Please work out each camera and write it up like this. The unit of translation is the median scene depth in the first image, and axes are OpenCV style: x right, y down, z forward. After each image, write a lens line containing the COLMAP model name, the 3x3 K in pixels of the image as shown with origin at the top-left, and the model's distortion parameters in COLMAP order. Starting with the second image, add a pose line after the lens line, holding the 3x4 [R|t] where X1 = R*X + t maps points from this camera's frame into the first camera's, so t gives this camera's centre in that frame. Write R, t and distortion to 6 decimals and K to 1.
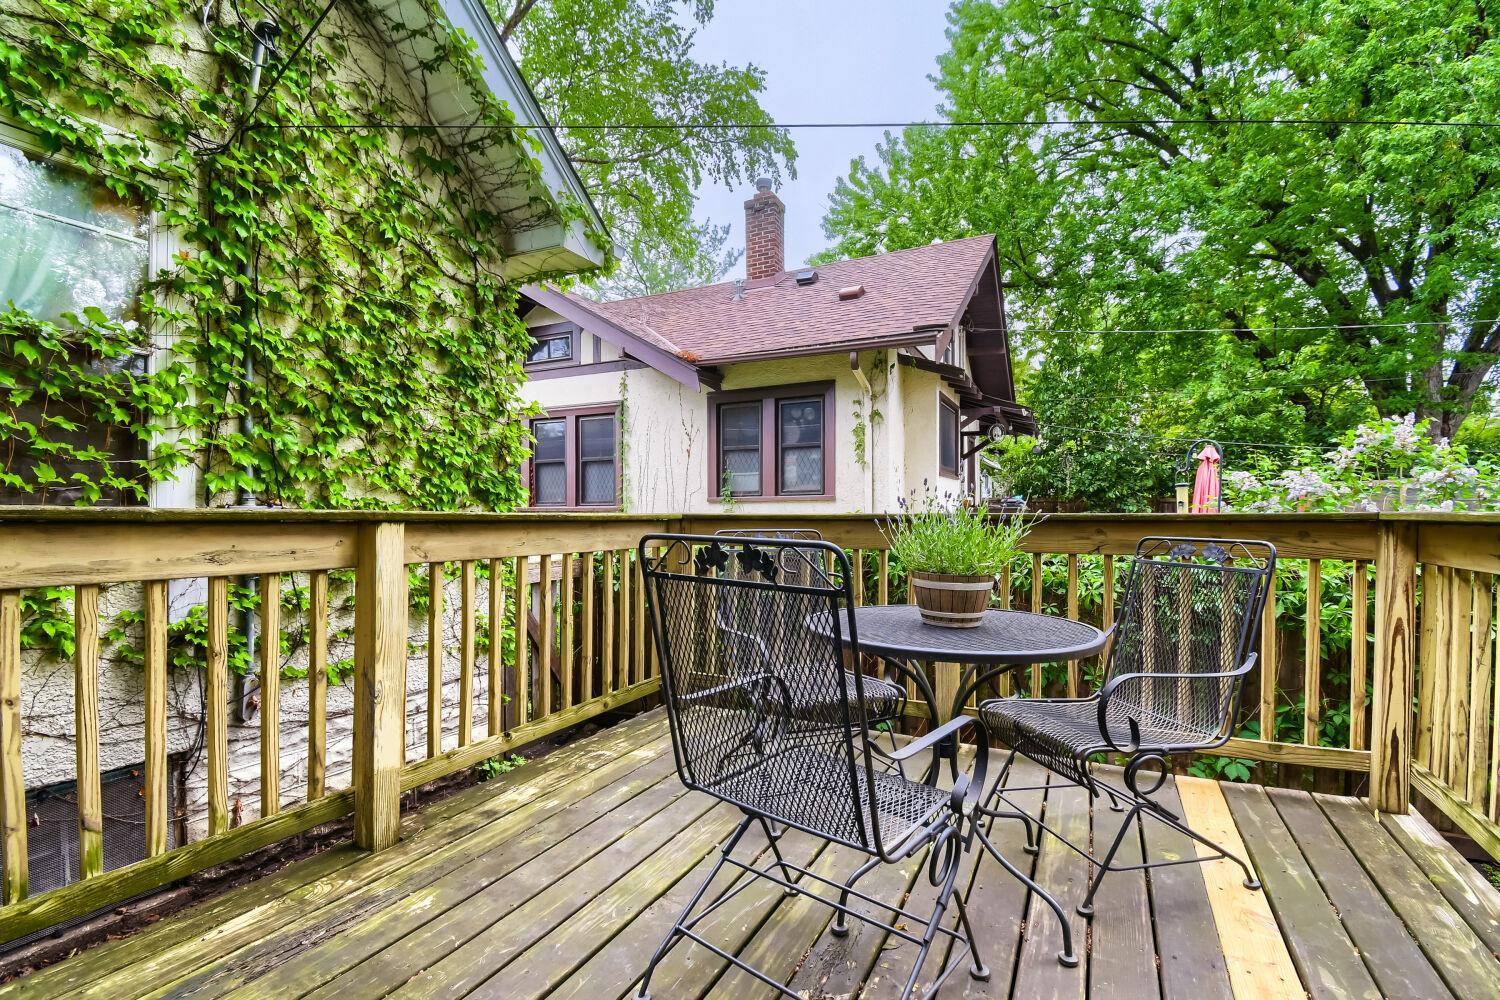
lens RADIAL K [[689.5, 0, 750.0], [0, 689.5, 500.0], [0, 0, 1]] dist [-0.001807, -0.000630]
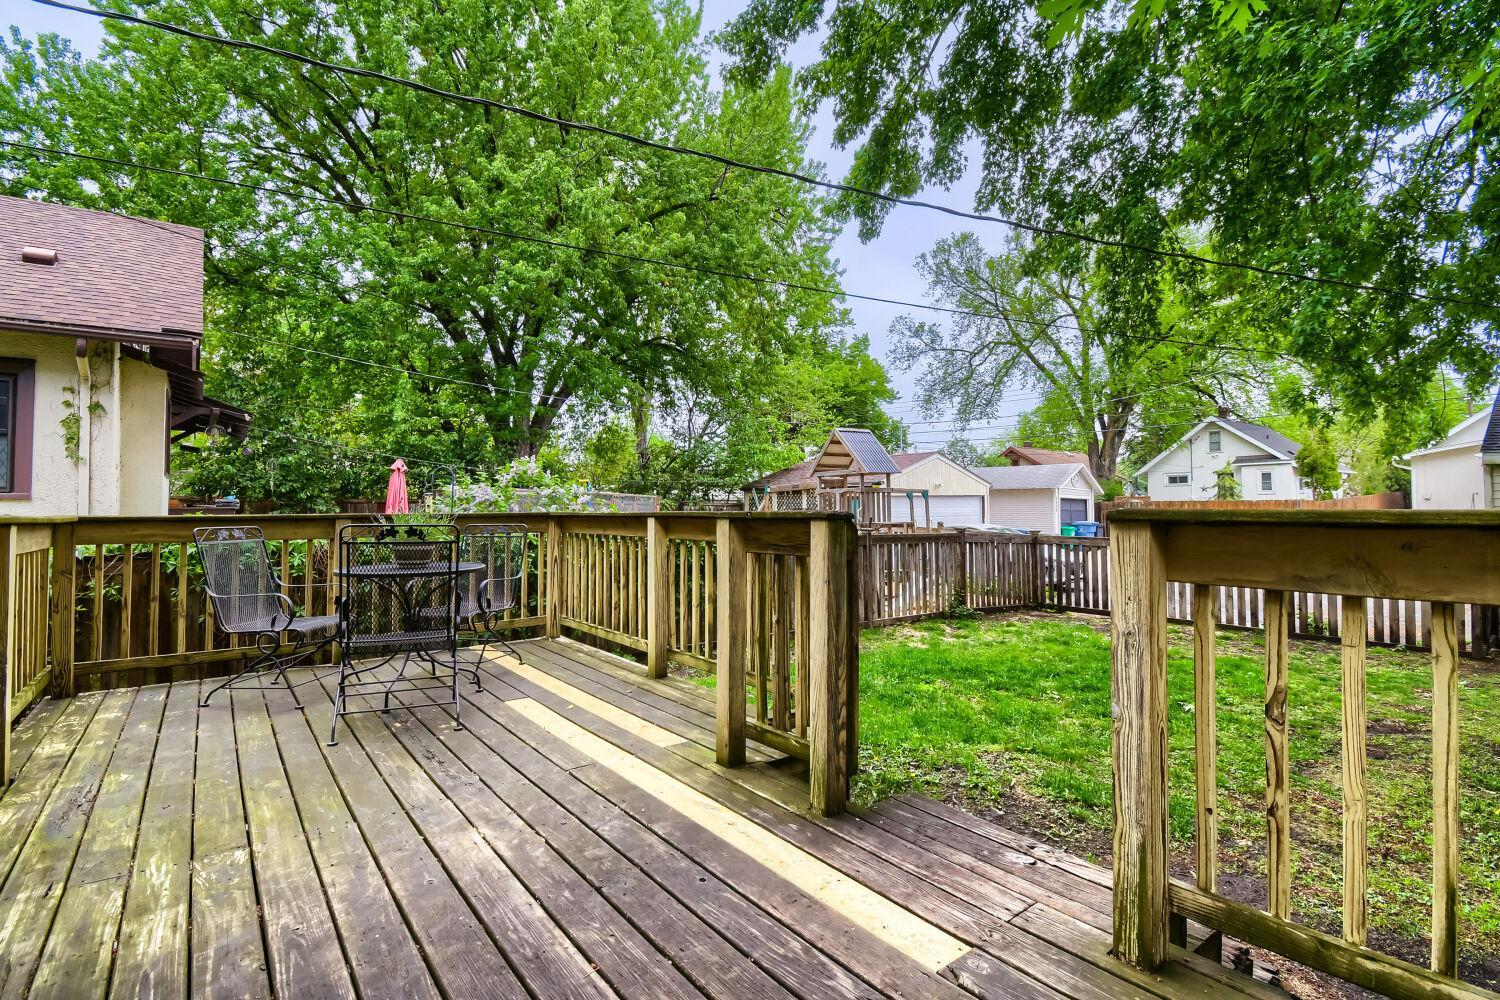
lens RADIAL K [[742.3, 0, 750.0], [0, 742.3, 500.0], [0, 0, 1]] dist [-0.000461, -0.000214]
pose [[0.446203, 0.009305, 0.894884, -0.309711], [-0.012350, 0.999915, -0.004239, -0.006135], [-0.894847, -0.009161, 0.446280, -0.219348]]
